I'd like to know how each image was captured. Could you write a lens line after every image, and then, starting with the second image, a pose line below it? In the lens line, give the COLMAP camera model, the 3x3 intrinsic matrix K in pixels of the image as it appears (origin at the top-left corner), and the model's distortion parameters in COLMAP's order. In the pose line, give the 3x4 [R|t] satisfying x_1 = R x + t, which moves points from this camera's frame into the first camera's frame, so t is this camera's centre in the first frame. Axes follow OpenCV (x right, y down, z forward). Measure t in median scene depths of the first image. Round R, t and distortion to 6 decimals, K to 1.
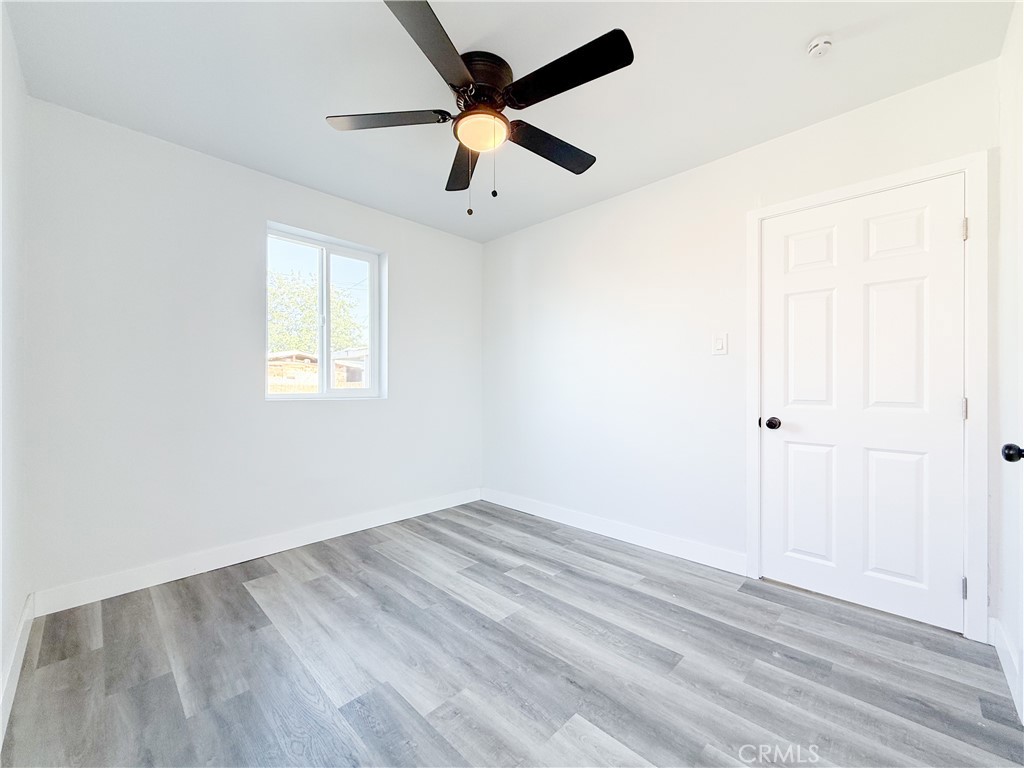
lens RADIAL K [[410.4, 0, 510.5], [0, 410.4, 384.3], [0, 0, 1]] dist [0.000061, 0.000252]
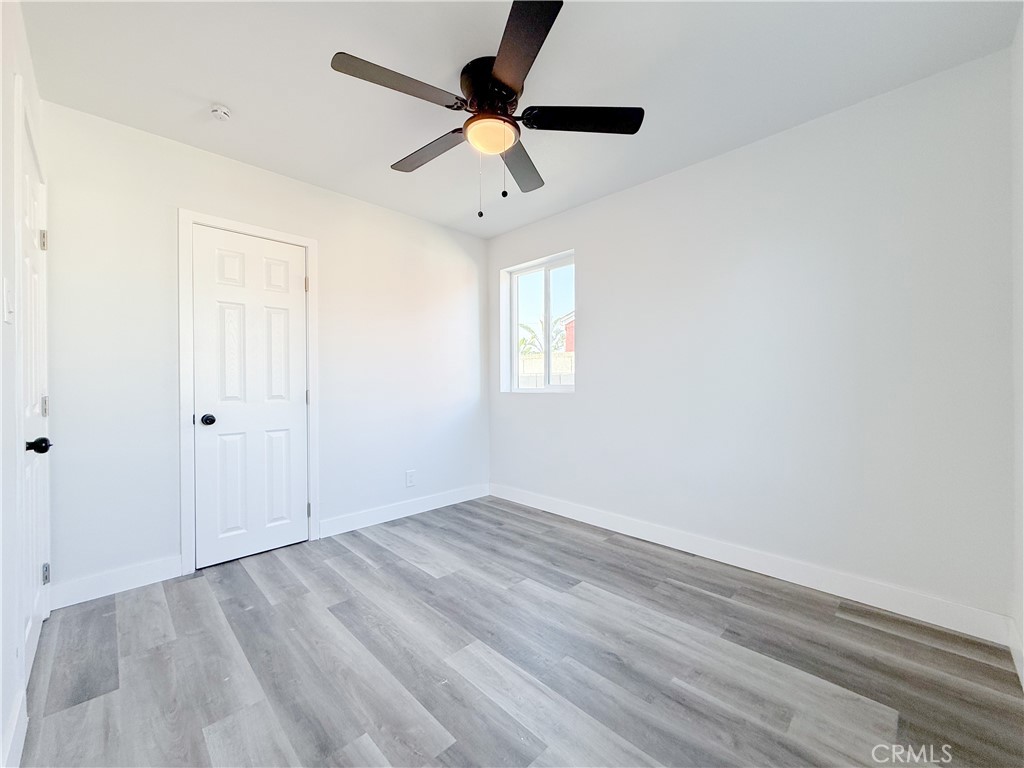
lens RADIAL K [[410.4, 0, 510.5], [0, 410.4, 384.3], [0, 0, 1]] dist [0.000061, 0.000252]
pose [[-0.999847, 0.006255, 0.016328, -0.117465], [0.006306, 0.999975, 0.003065, 0.004325], [-0.016308, 0.003167, -0.999862, 1.830321]]
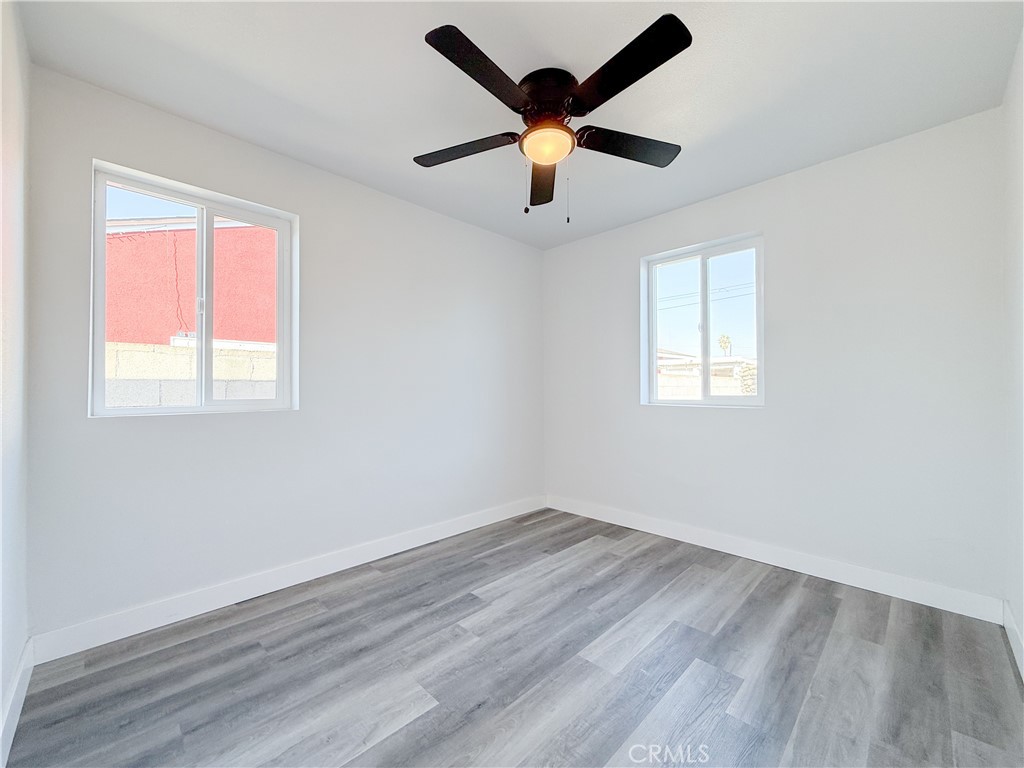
lens RADIAL K [[410.4, 0, 510.5], [0, 410.4, 384.3], [0, 0, 1]] dist [0.000061, 0.000252]
pose [[-0.014114, -0.014329, -0.999798, 0.851282], [0.006807, 0.999873, -0.014426, -0.008451], [0.999877, -0.007010, -0.014014, 0.829584]]
